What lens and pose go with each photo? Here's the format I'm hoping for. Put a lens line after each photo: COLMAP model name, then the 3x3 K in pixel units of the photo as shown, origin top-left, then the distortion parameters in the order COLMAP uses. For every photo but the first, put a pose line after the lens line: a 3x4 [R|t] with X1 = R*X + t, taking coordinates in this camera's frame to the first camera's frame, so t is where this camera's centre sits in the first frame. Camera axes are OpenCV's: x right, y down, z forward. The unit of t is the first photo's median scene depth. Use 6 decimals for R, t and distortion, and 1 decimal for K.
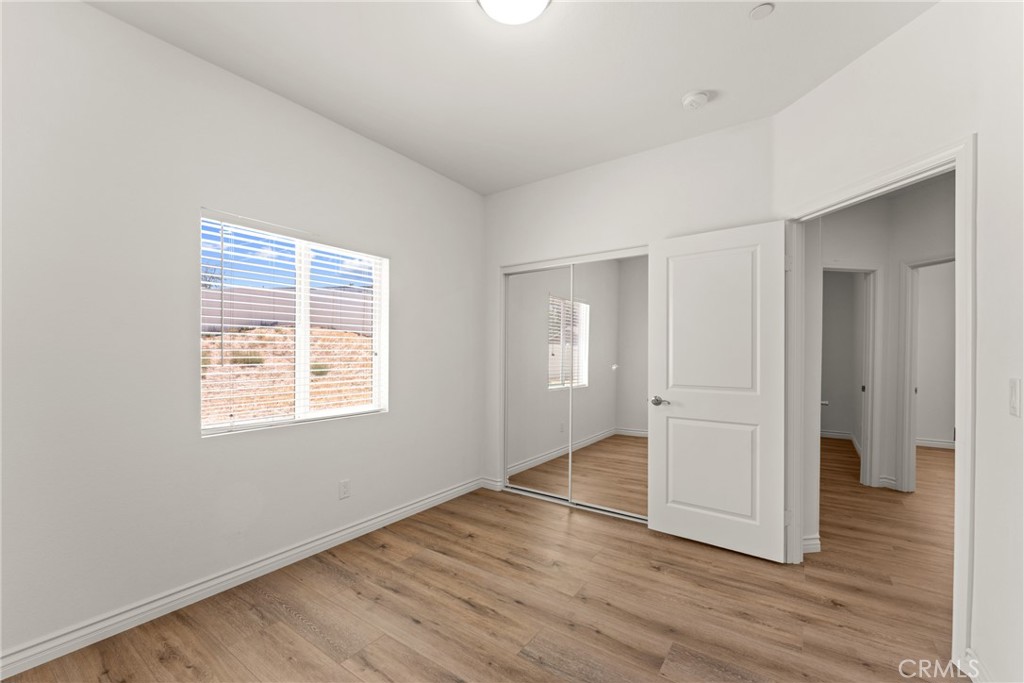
lens RADIAL K [[418.2, 0, 511.7], [0, 418.2, 348.7], [0, 0, 1]] dist [0.000392, -0.000139]
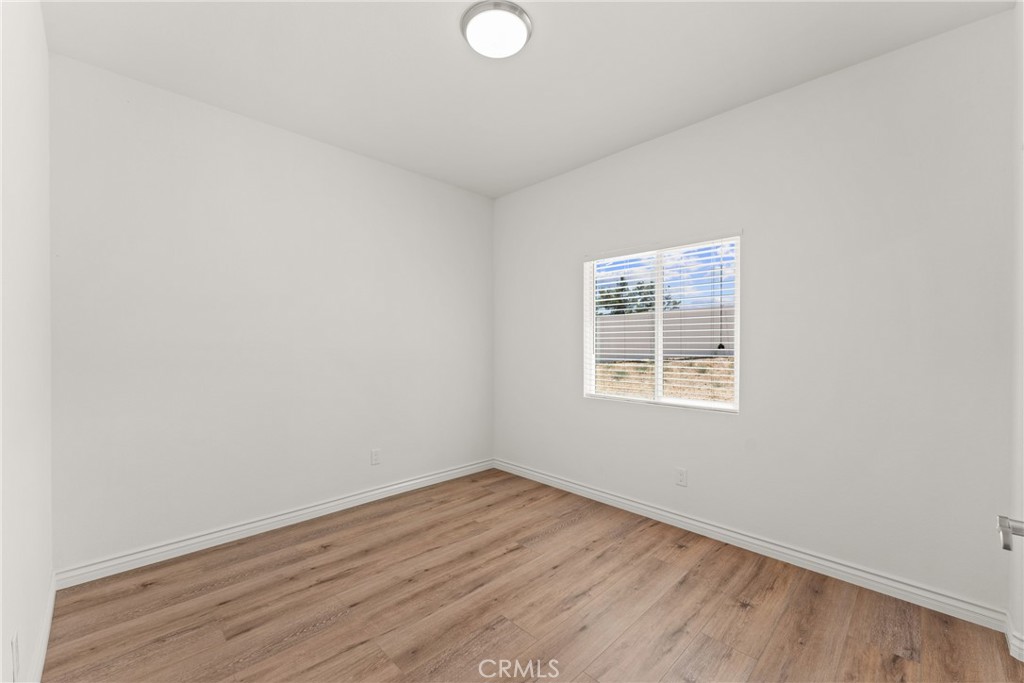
lens RADIAL K [[418.2, 0, 512.3], [0, 418.2, 340.3], [0, 0, 1]] dist [0.000392, -0.000139]
pose [[-0.171832, -0.013388, -0.985035, 0.760993], [0.002055, 0.999901, -0.013948, 0.011669], [0.985124, -0.004421, -0.171788, 0.836188]]
